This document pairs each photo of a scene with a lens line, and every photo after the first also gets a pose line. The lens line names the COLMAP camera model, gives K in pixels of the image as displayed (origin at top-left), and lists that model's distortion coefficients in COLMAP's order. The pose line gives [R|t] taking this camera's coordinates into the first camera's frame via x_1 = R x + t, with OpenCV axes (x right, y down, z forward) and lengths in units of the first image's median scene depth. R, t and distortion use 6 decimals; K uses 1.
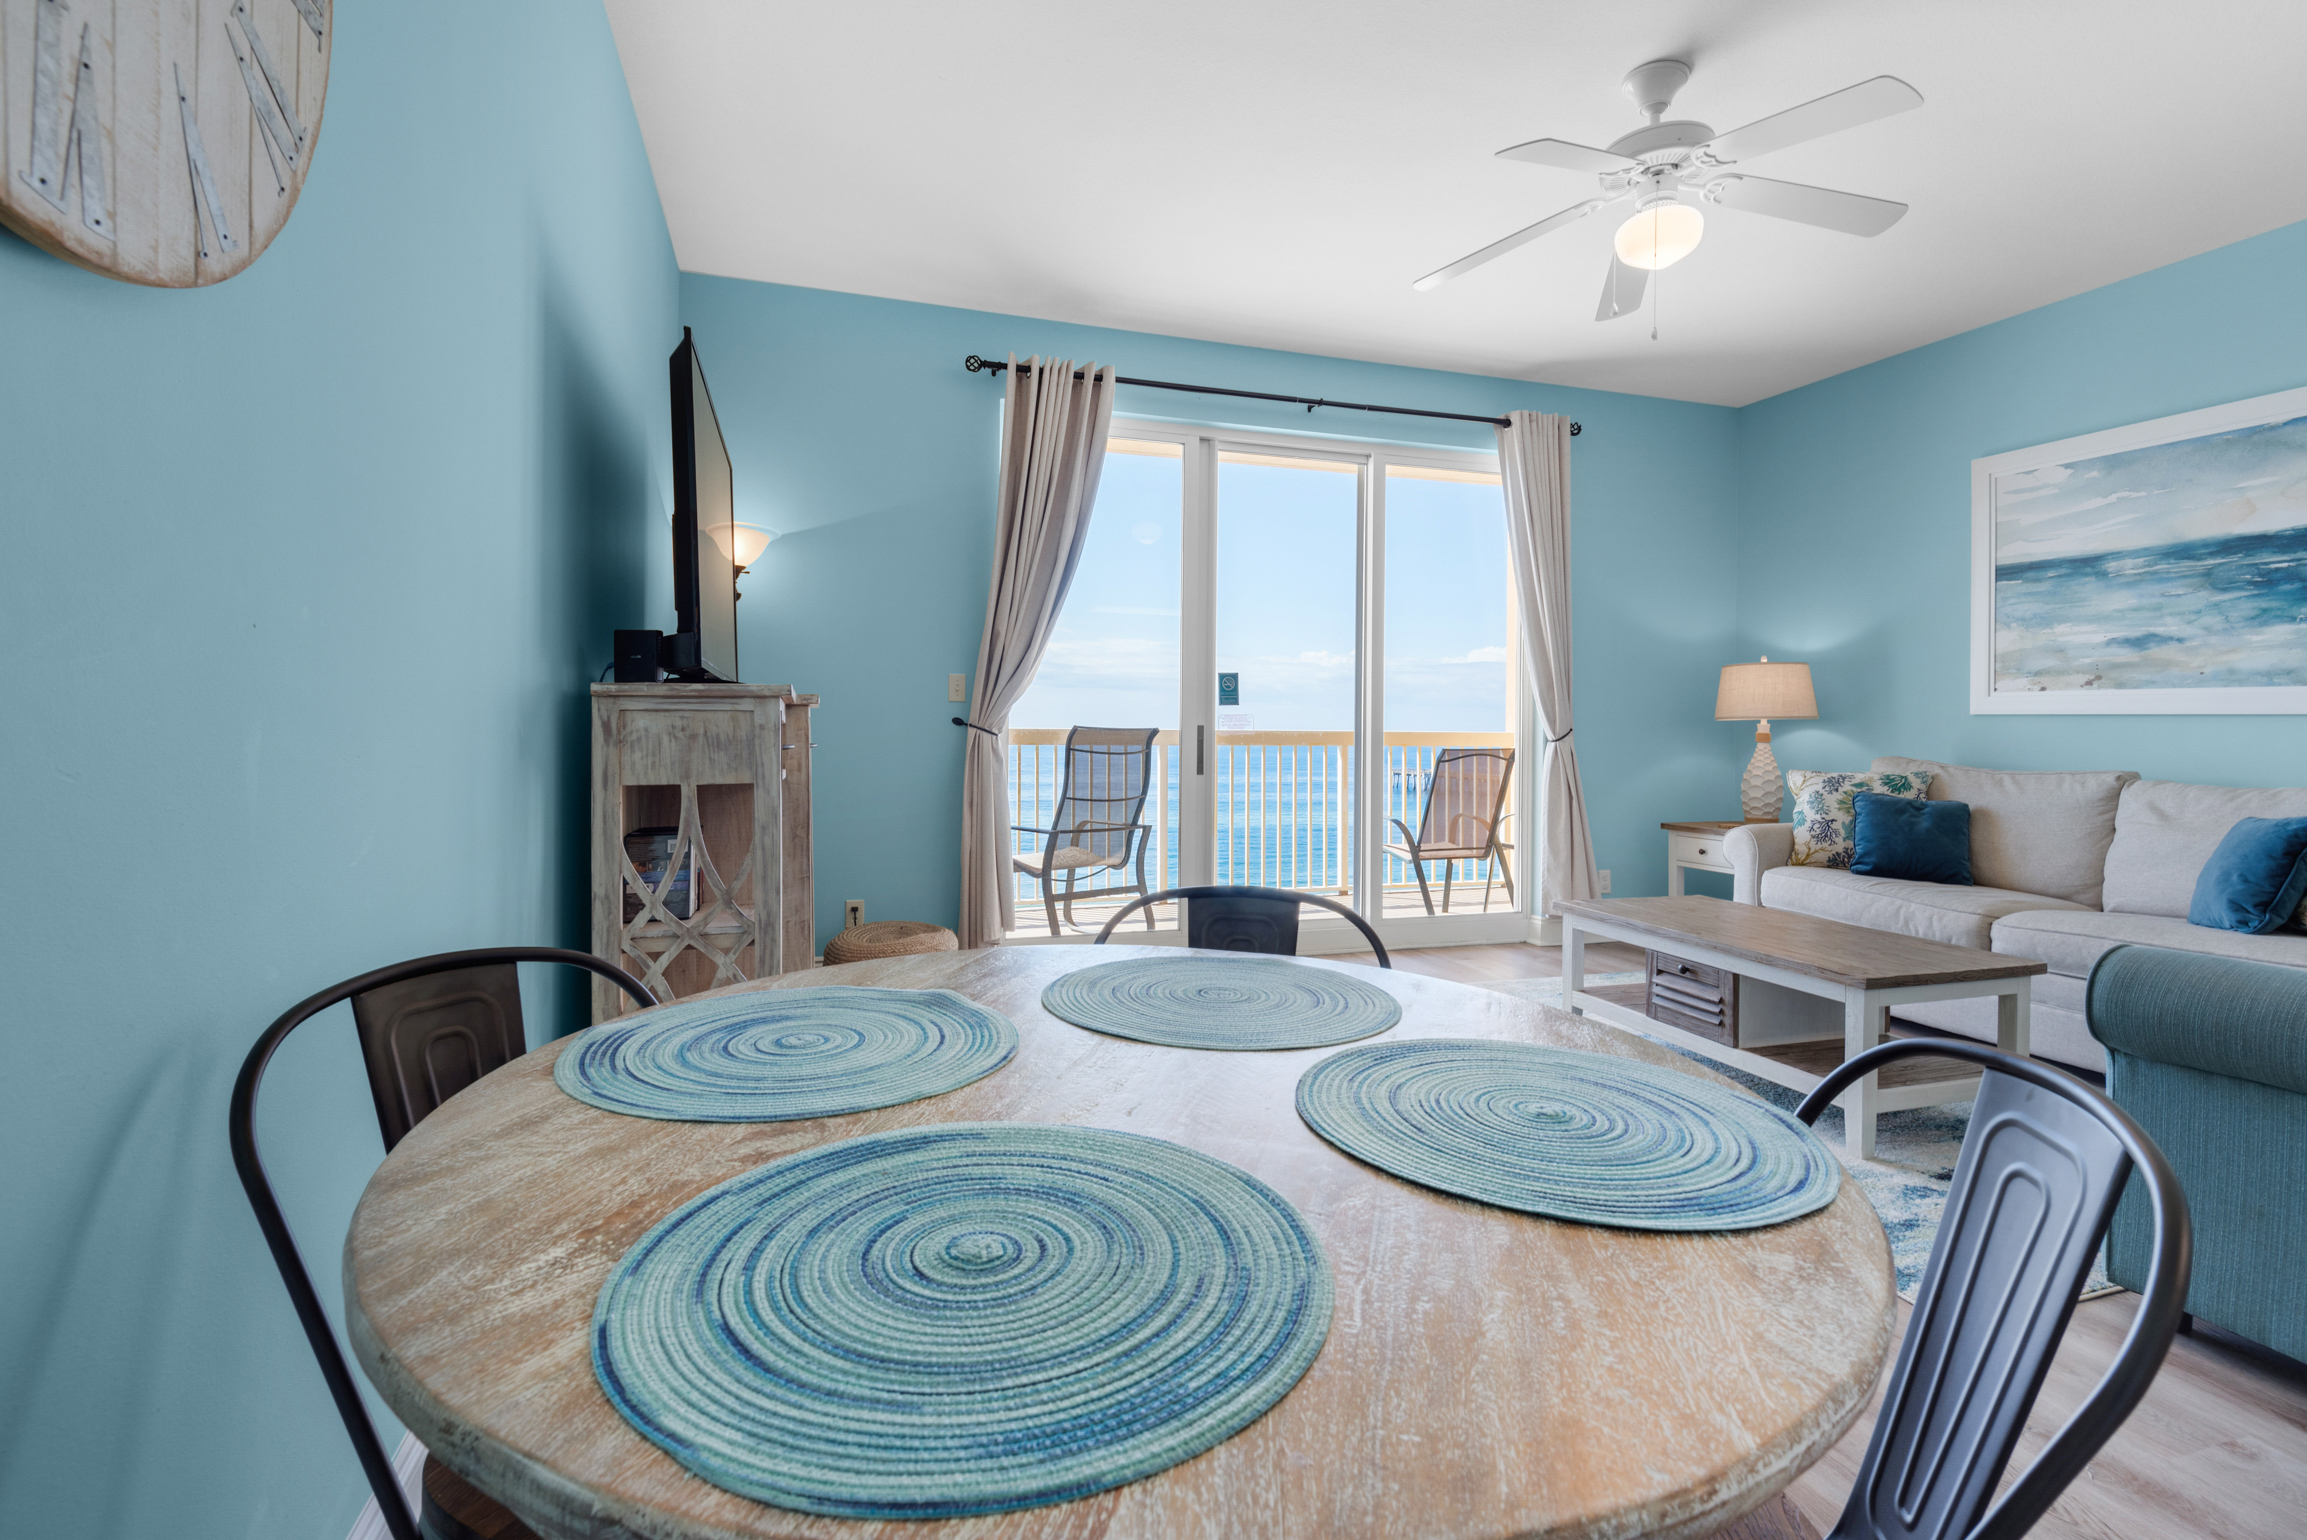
lens RADIAL K [[1055.7, 0, 1146.8], [0, 1055.7, 740.2], [0, 0, 1]] dist [0.030524, -0.026634]
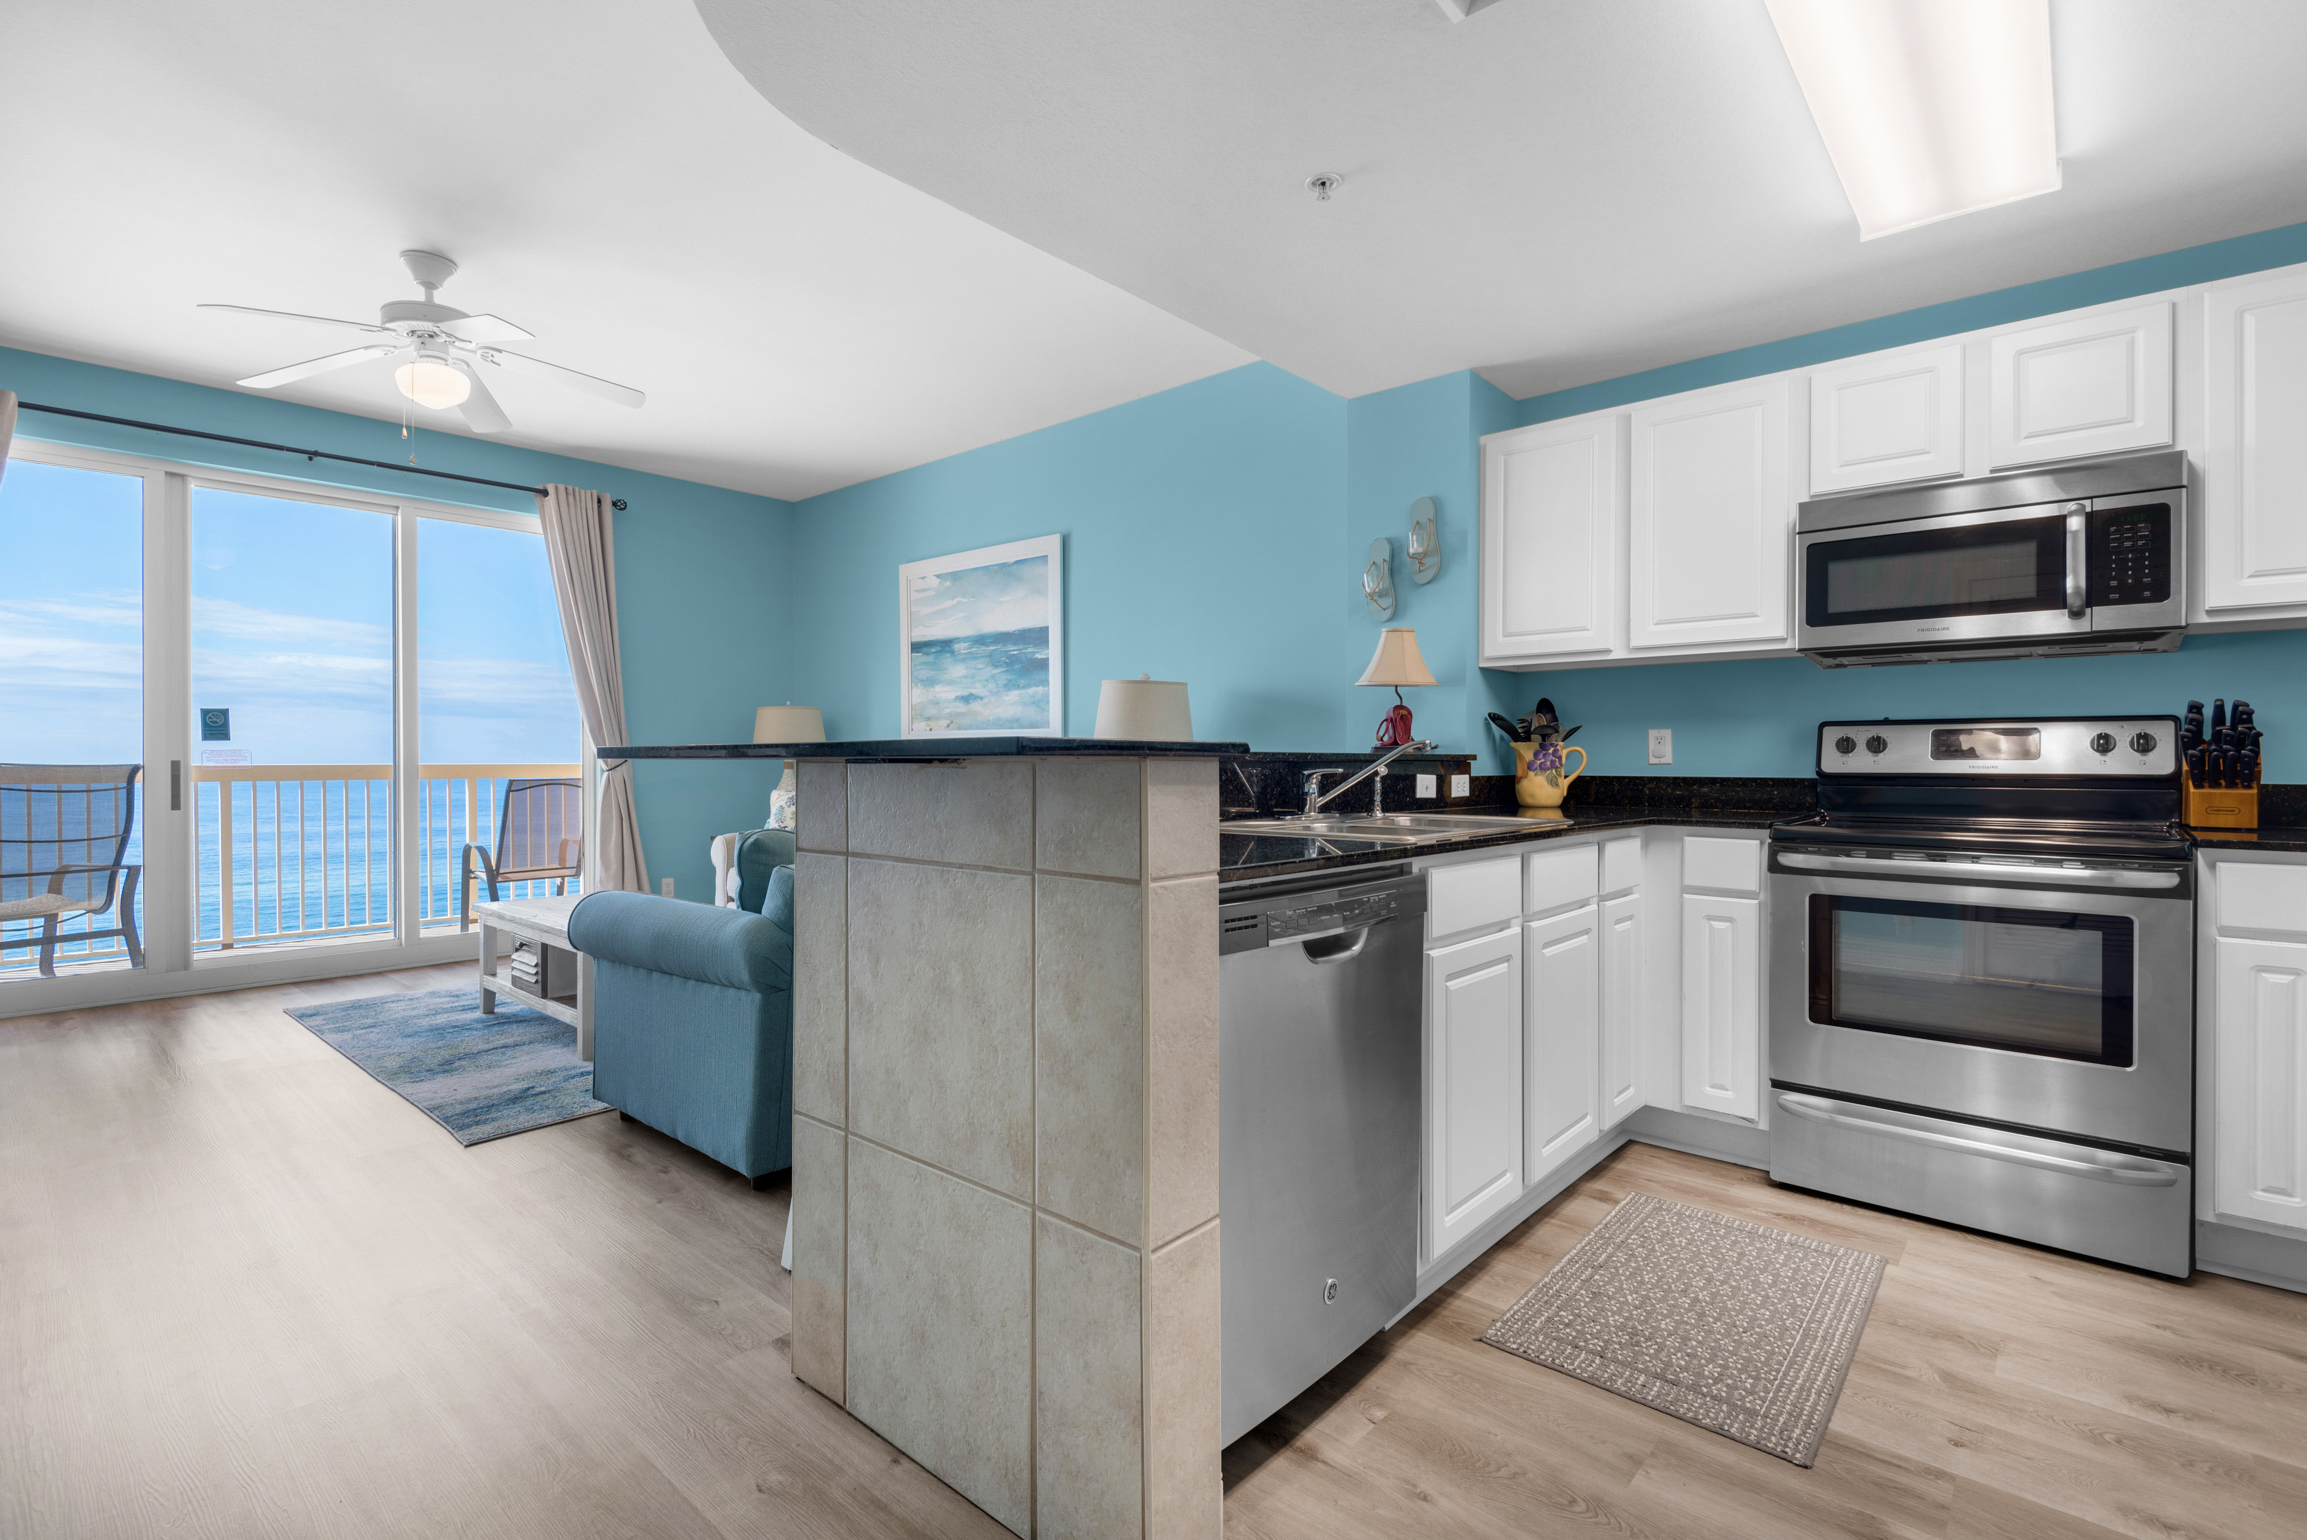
lens RADIAL K [[1060.1, 0, 1162.0], [0, 1060.1, 772.7], [0, 0, 1]] dist [0.045163, -0.027556]
pose [[0.858191, -0.016740, 0.513058, 0.365508], [0.014887, 0.999859, 0.007722, 0.003647], [-0.513115, 0.001011, 0.858319, -0.389137]]
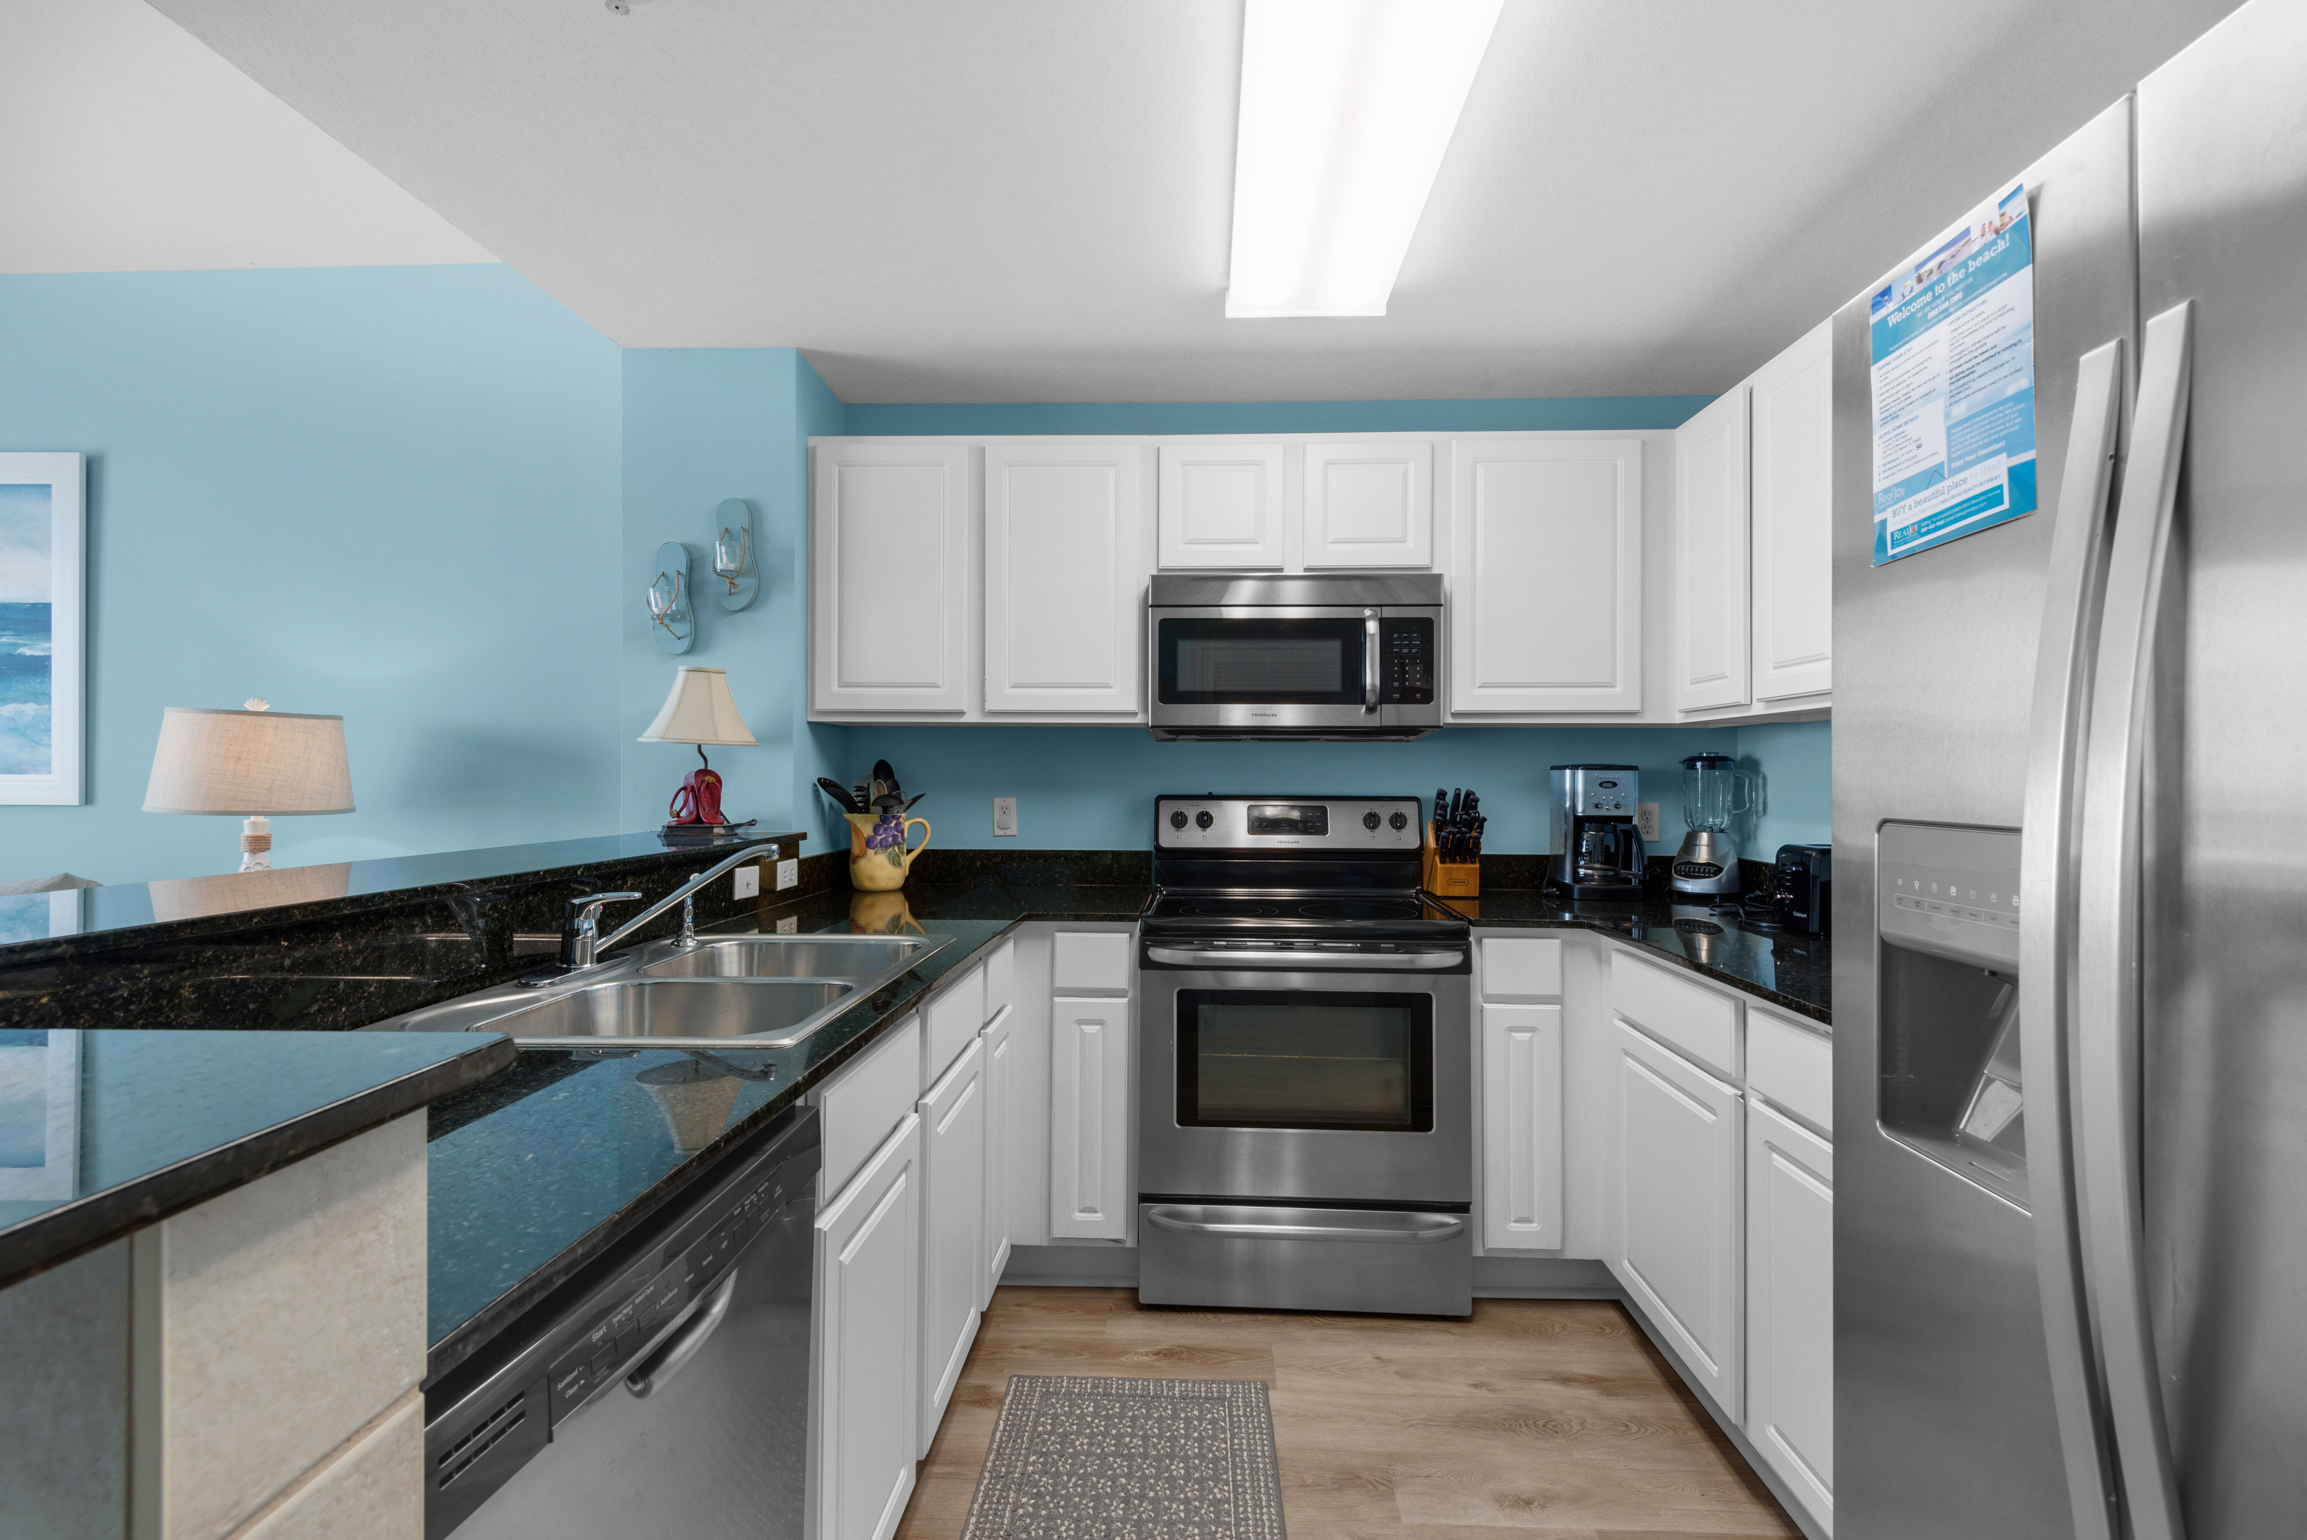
lens RADIAL K [[1056.0, 0, 1170.2], [0, 1056.0, 764.5], [0, 0, 1]] dist [0.024553, -0.014304]
pose [[0.343035, -0.002805, 0.939318, 0.459695], [0.010398, 0.999946, -0.000811, -0.038481], [-0.939265, 0.010045, 0.343045, -0.244581]]
